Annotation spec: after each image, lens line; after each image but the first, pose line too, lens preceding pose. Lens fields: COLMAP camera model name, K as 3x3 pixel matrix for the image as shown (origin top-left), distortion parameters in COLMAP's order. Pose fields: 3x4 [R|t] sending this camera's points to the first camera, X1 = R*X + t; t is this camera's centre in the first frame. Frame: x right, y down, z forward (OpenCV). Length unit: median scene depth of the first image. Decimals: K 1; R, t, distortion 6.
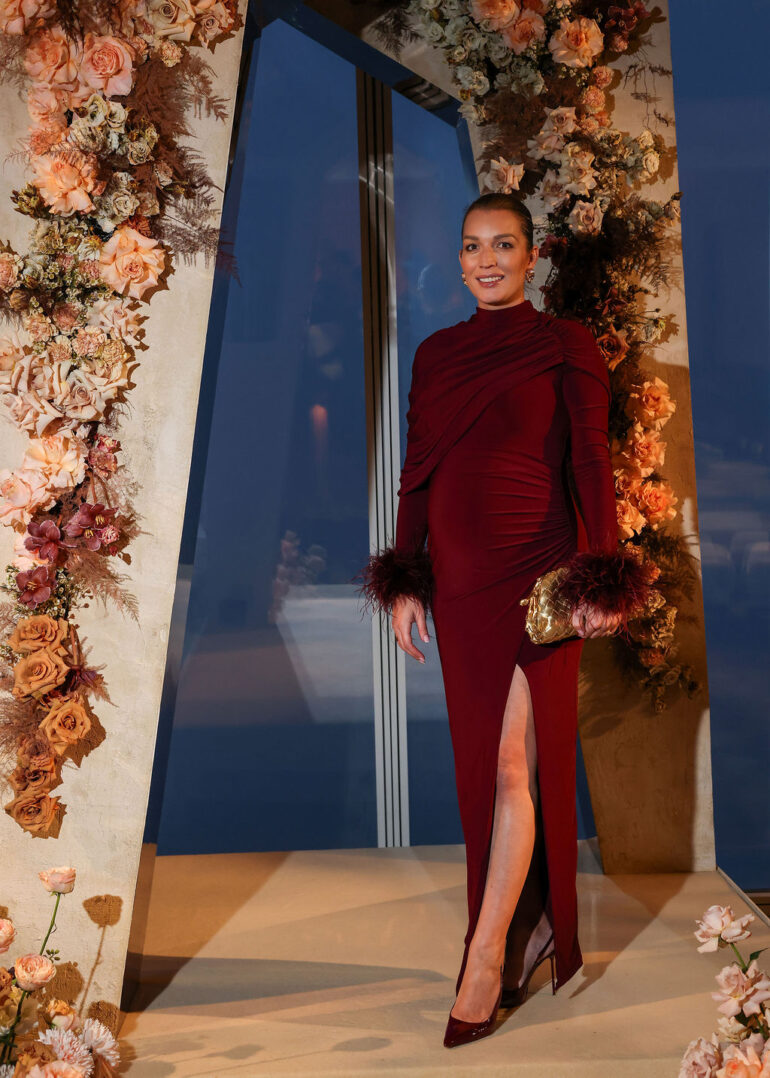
lens RADIAL K [[1575.5, 0, 396.3], [0, 1575.5, 506.7], [0, 0, 1]] dist [0.028527, -0.165958]
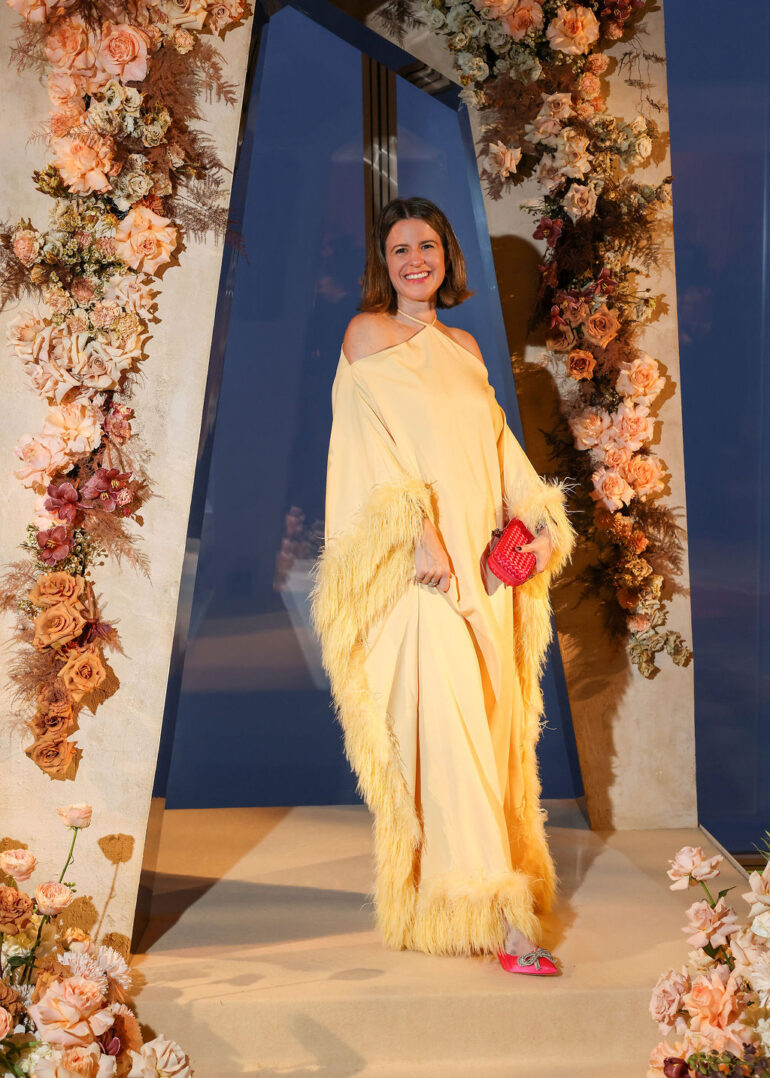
lens RADIAL K [[1588.9, 0, 386.9], [0, 1588.9, 540.2], [0, 0, 1]] dist [0.036928, -0.208614]
pose [[0.999905, 0.009070, -0.010427, 0.007171], [-0.008750, 0.999501, 0.030356, 0.012723], [0.010697, -0.030262, 0.999485, -0.072003]]
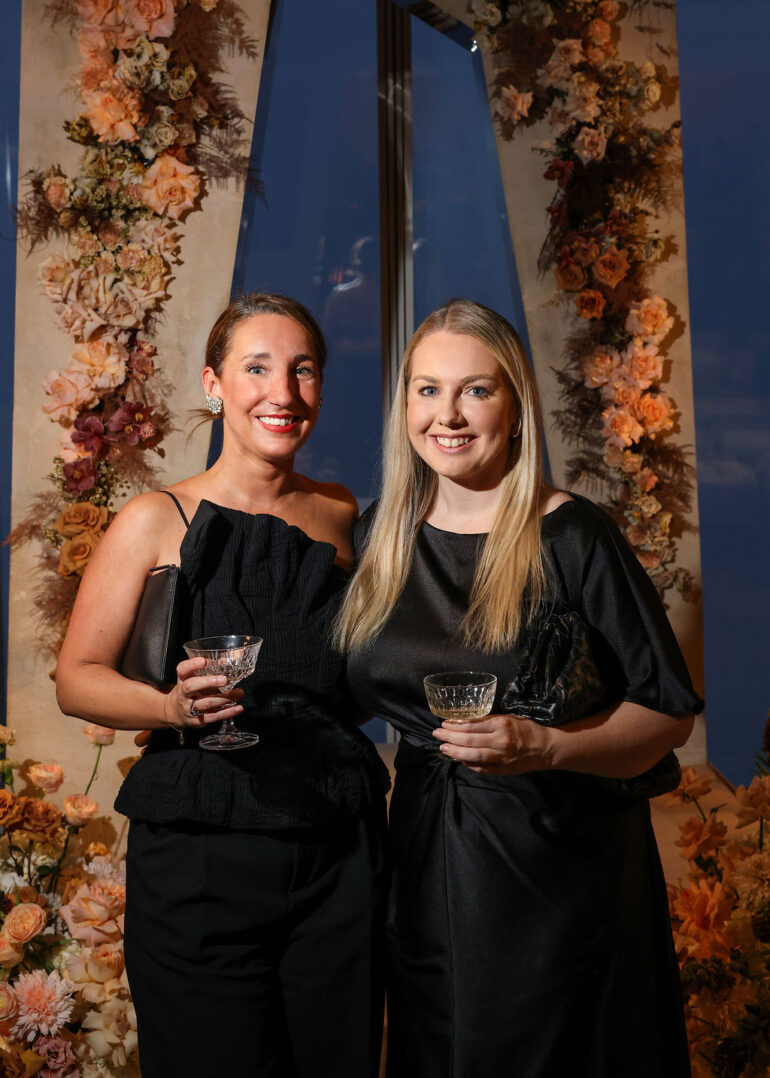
lens RADIAL K [[1823.0, 0, 434.1], [0, 1823.0, 437.3], [0, 0, 1]] dist [0.015279, -0.100961]
pose [[0.999859, 0.014959, 0.007669, 0.011009], [-0.014986, 0.999881, 0.003527, 0.014638], [-0.007616, -0.003641, 0.999964, -0.286034]]
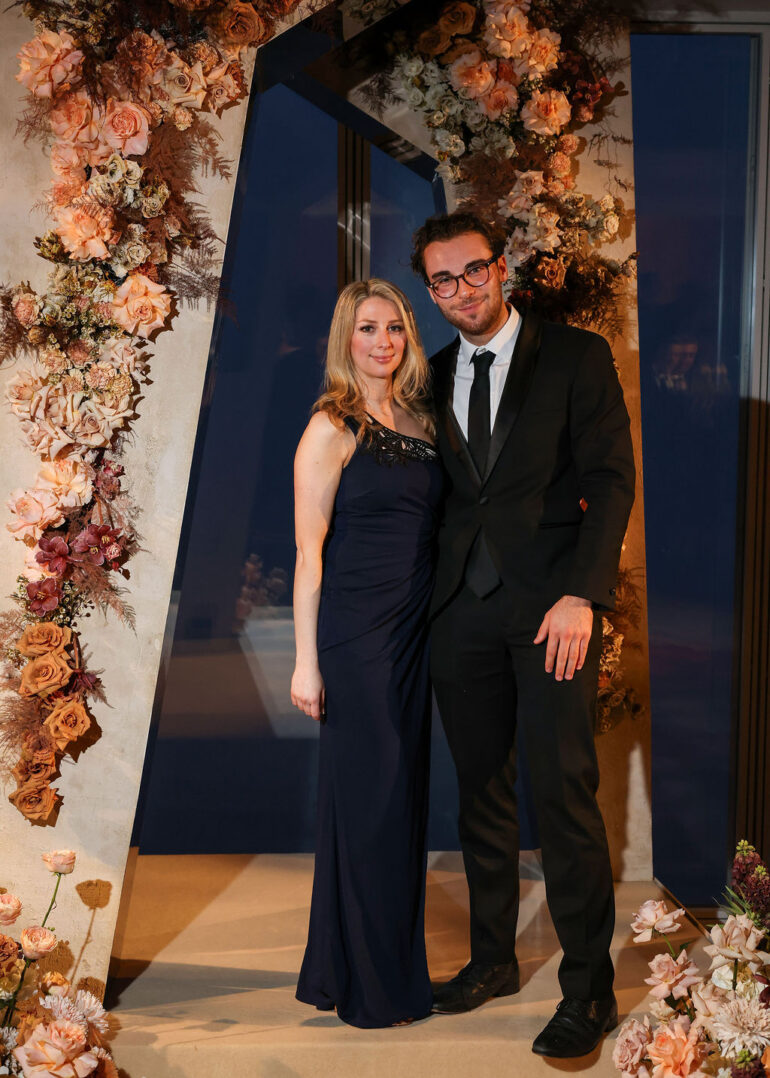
lens RADIAL K [[1599.9, 0, 383.2], [0, 1599.9, 507.6], [0, 0, 1]] dist [0.027521, -0.180942]
pose [[0.999204, 0.031035, 0.025084, -0.021768], [-0.030619, 0.999390, -0.016778, 0.000445], [-0.025589, 0.015997, 0.999545, -0.121836]]
